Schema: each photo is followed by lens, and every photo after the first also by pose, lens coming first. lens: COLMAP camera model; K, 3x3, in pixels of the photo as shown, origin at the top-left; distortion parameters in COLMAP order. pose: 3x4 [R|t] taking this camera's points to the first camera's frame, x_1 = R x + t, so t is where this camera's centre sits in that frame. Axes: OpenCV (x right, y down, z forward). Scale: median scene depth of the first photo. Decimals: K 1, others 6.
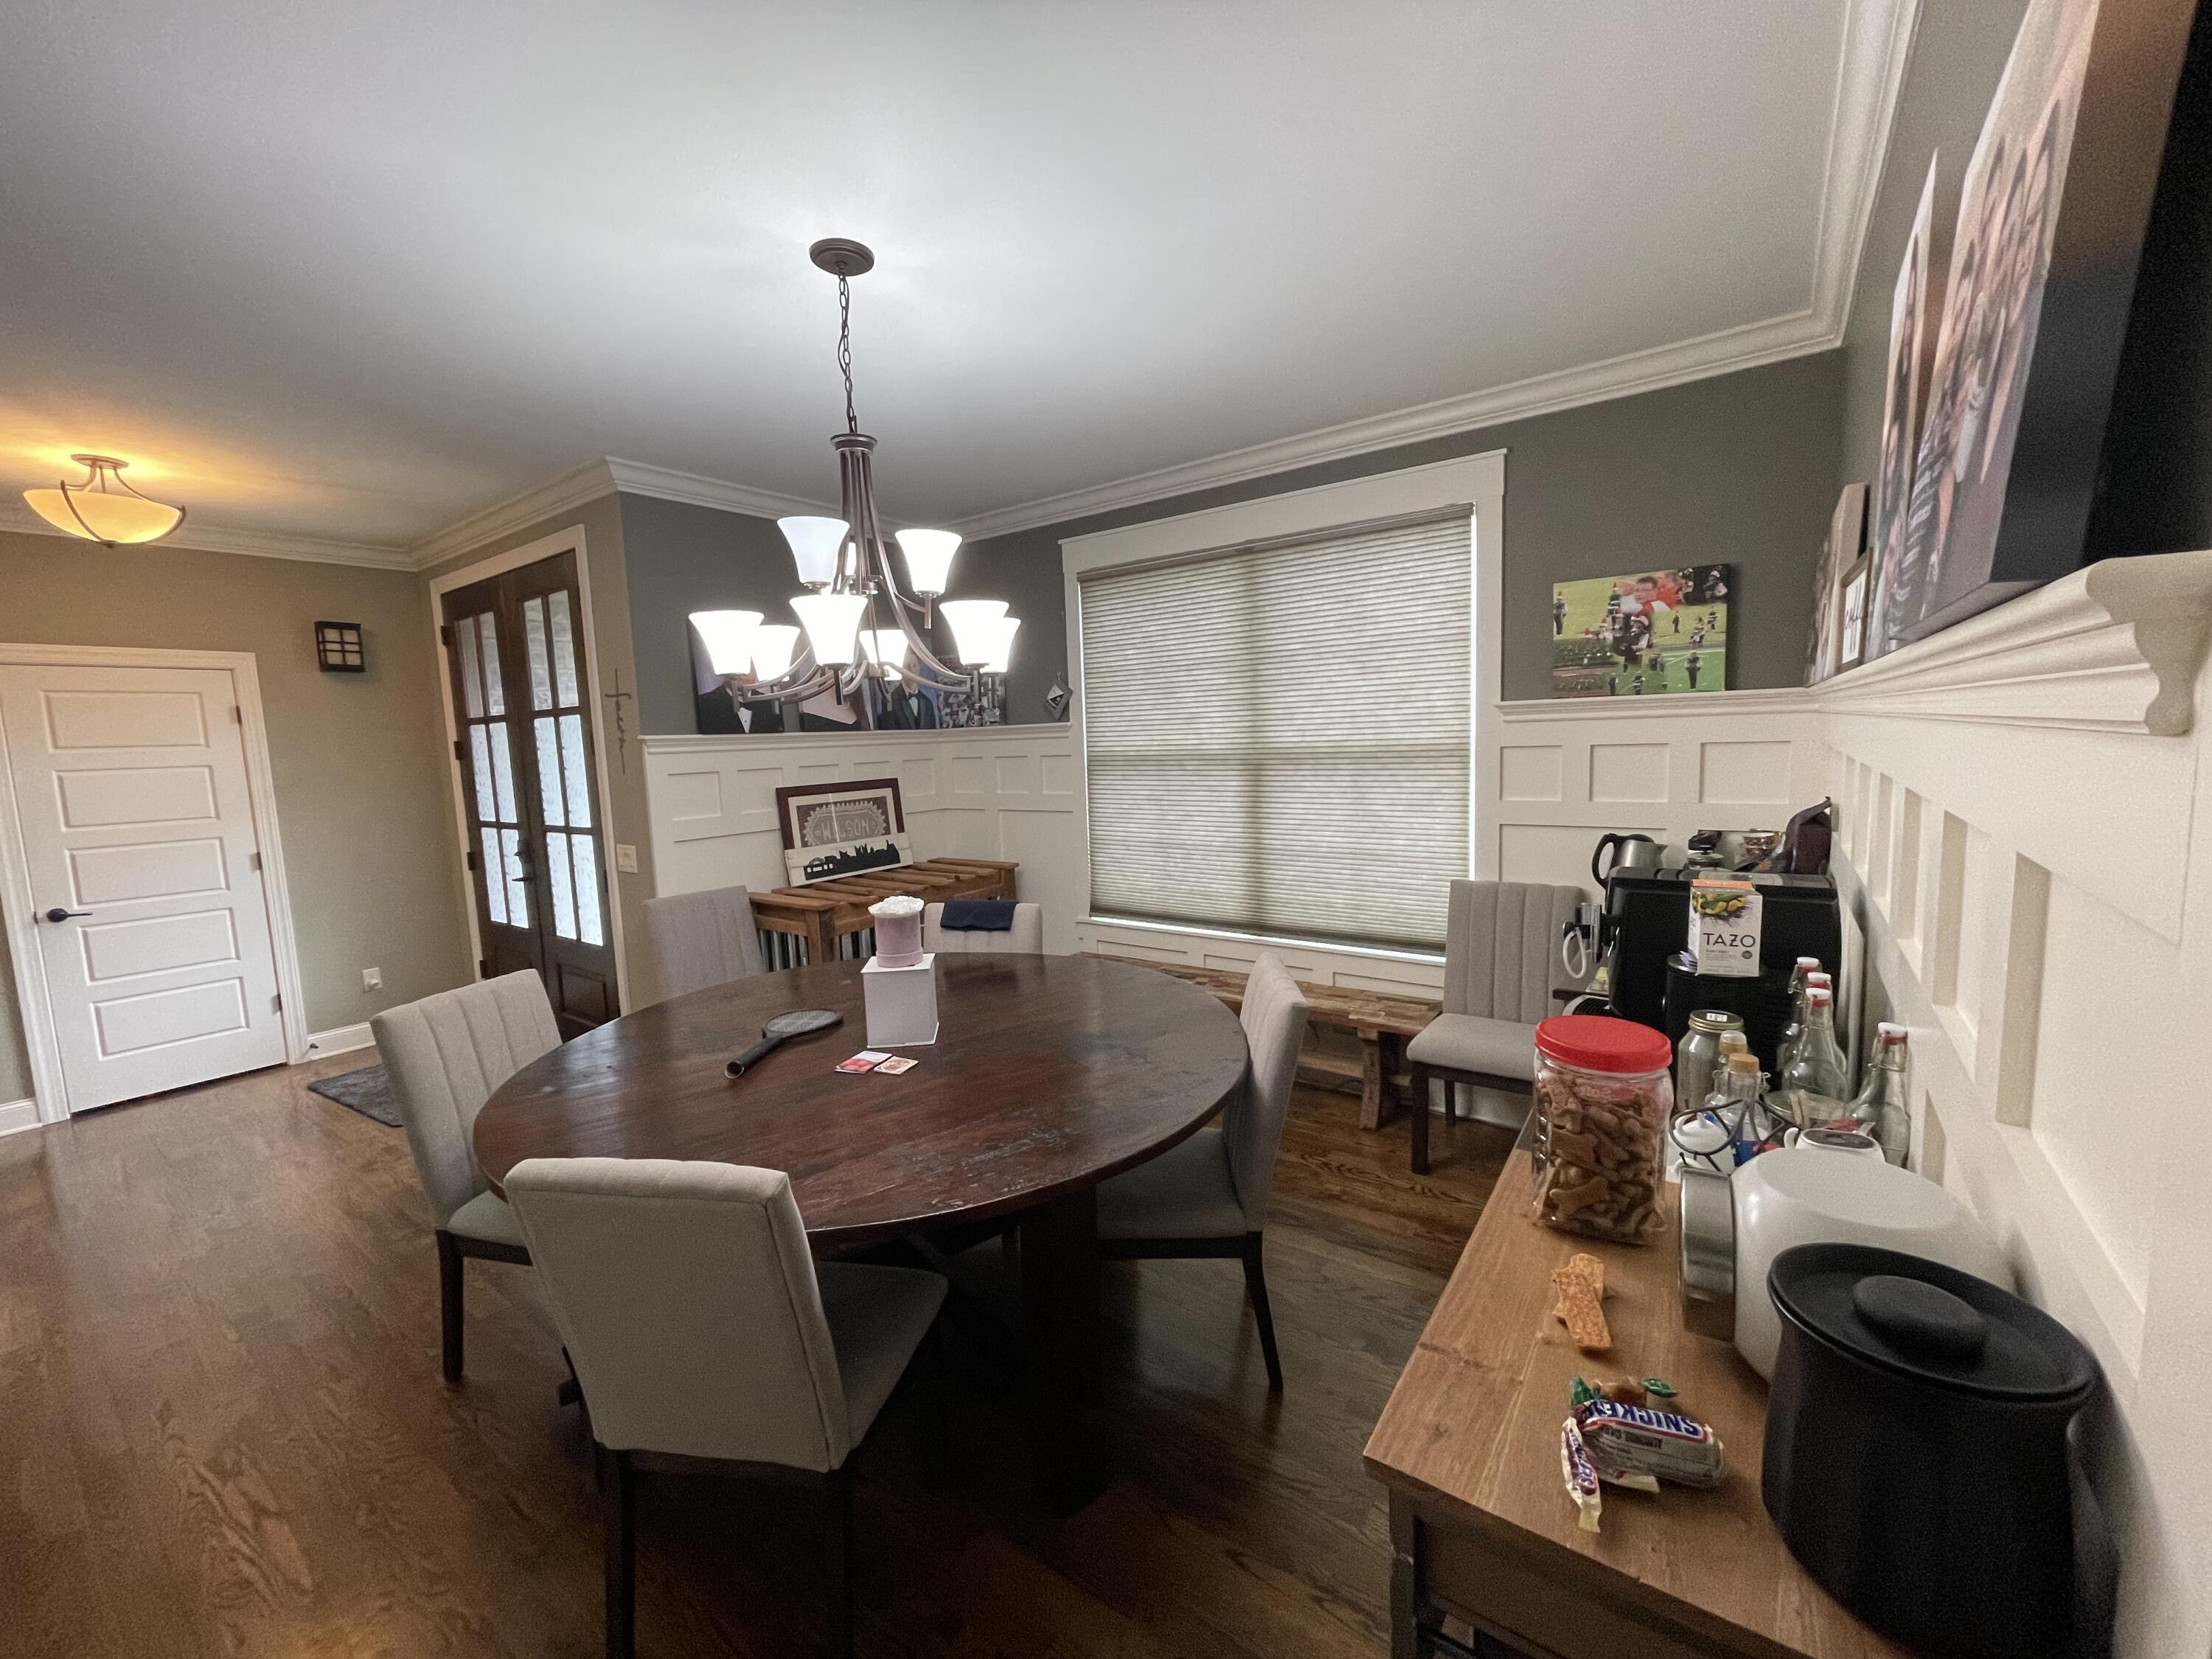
lens RADIAL K [[897.9, 0, 1084.2], [0, 897.9, 827.6], [0, 0, 1]] dist [-0.010068, 0.007024]
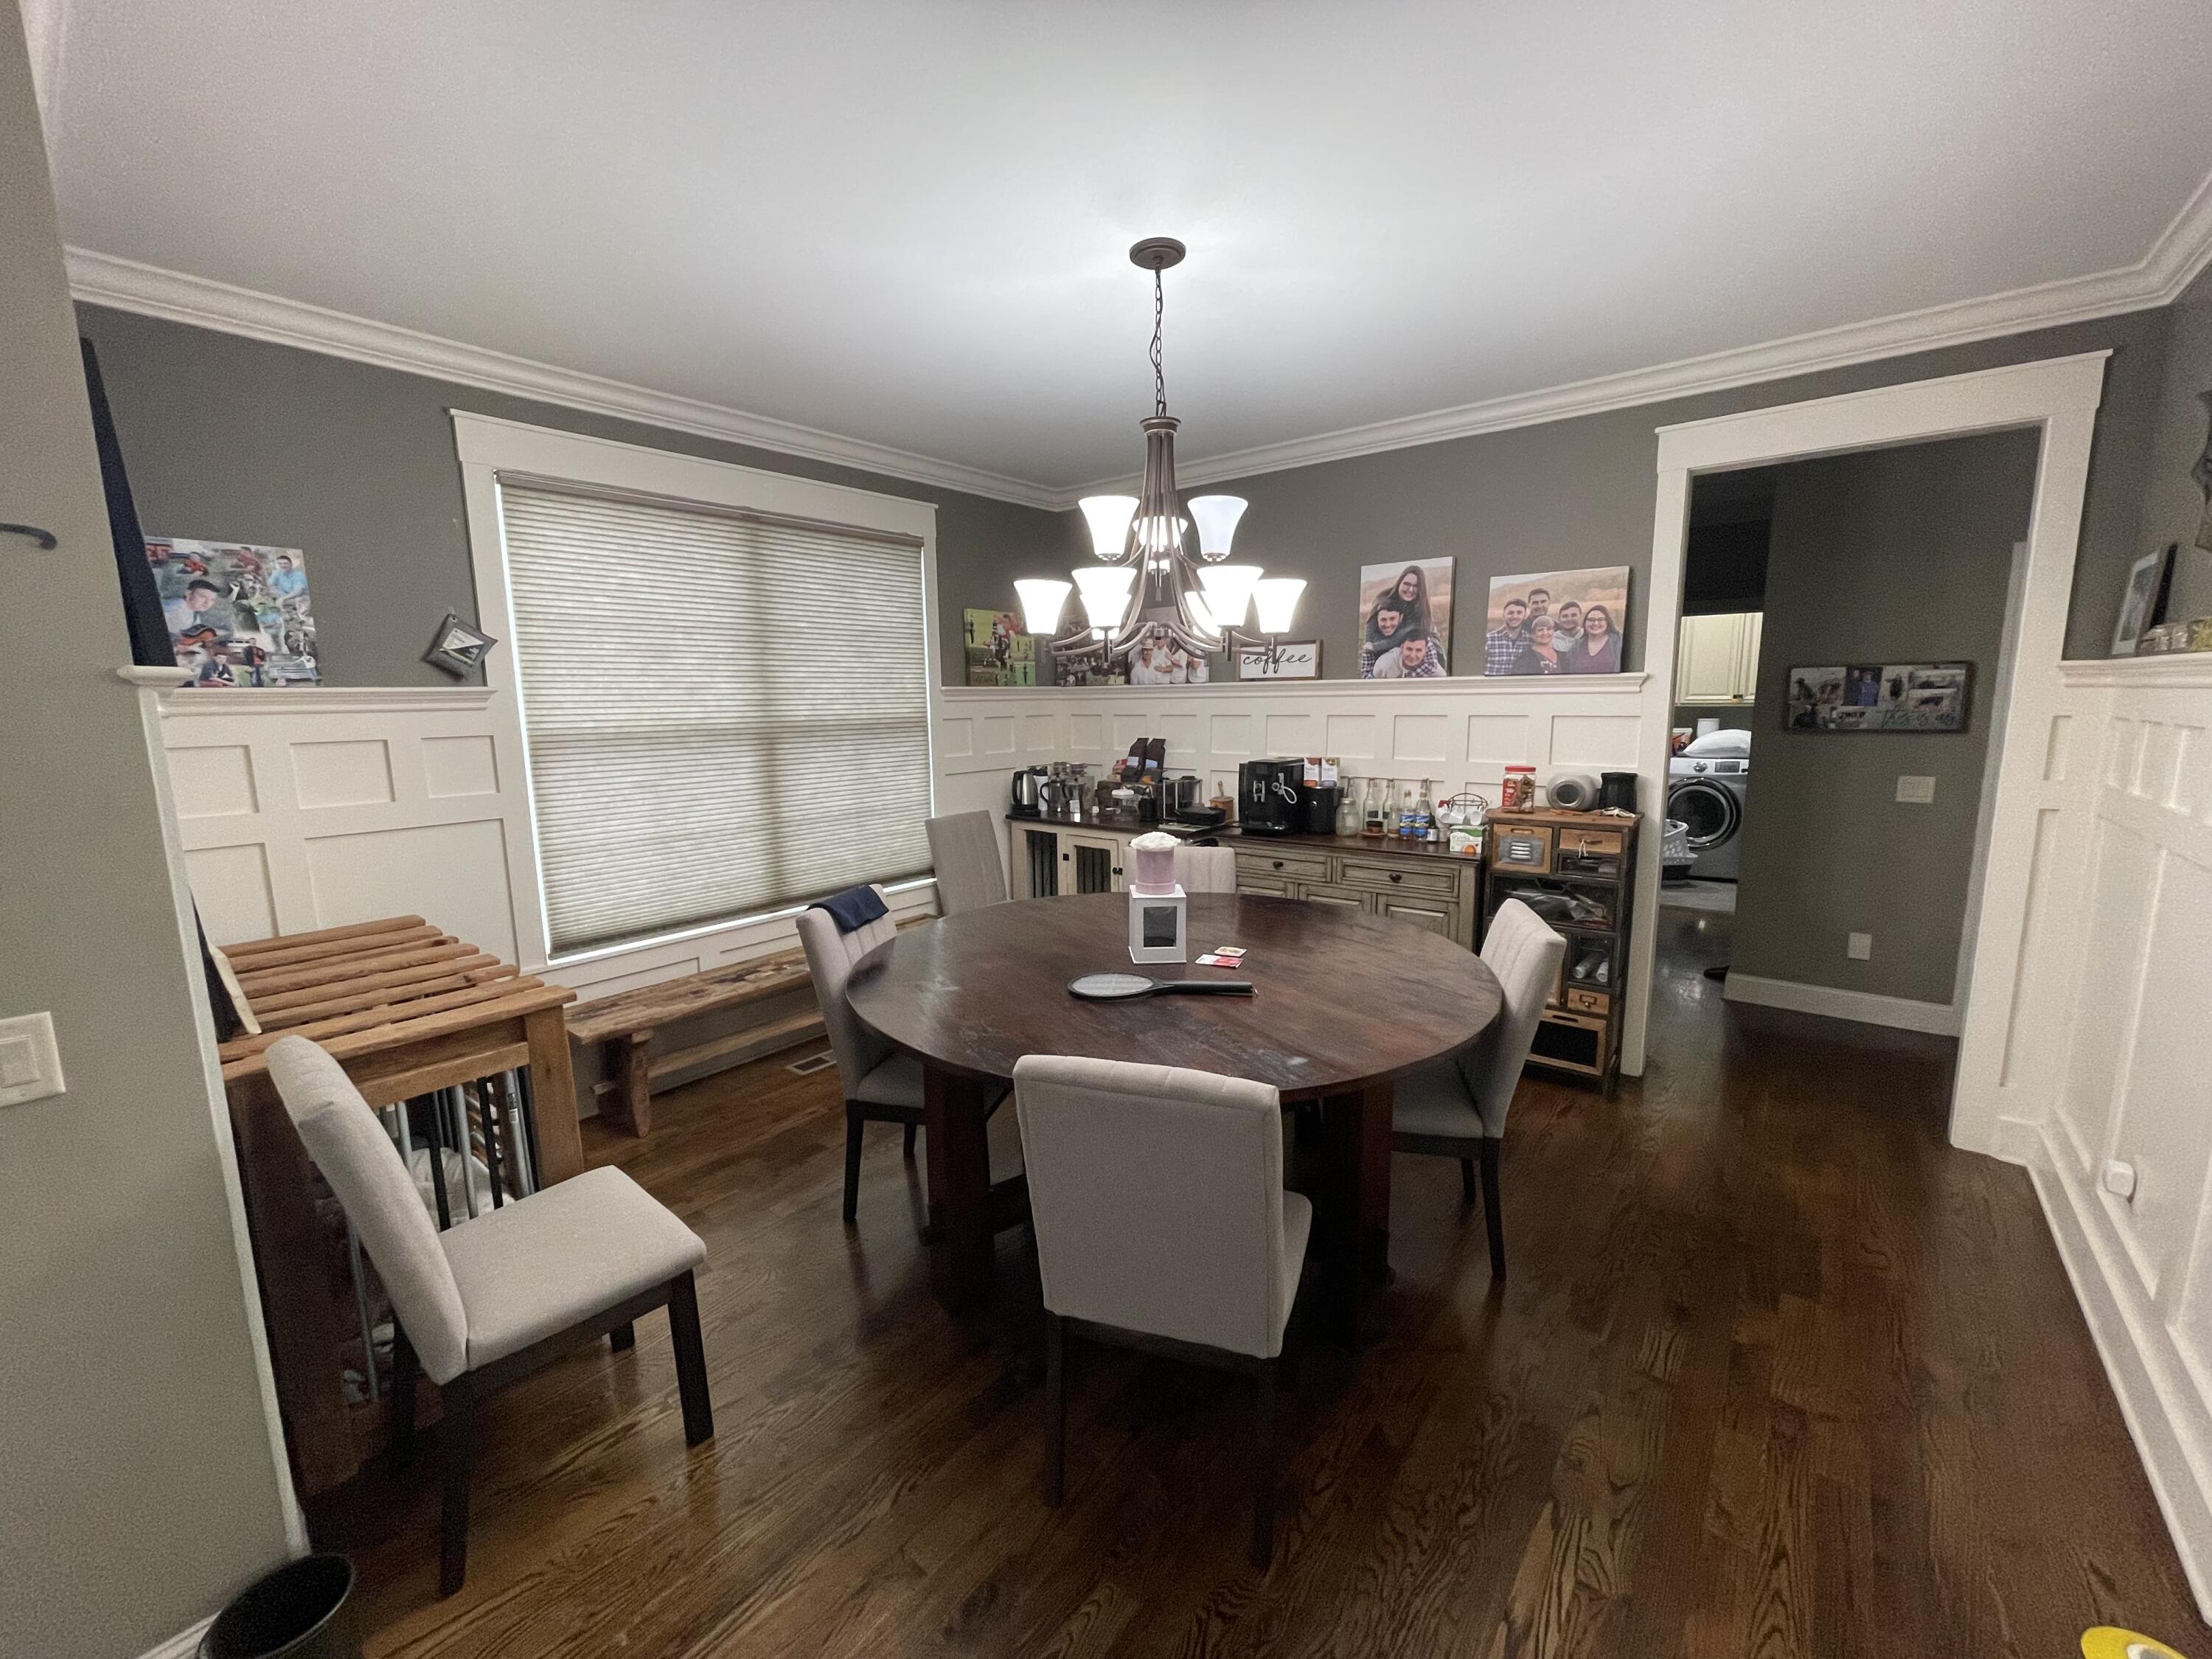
lens RADIAL K [[922.1, 0, 1091.1], [0, 922.1, 832.3], [0, 0, 1]] dist [0.000072, 0.000135]
pose [[0.020870, -0.108621, 0.993864, -0.837599], [0.117550, 0.987452, 0.105452, -0.034472], [-0.992848, 0.114628, 0.033377, 0.637460]]
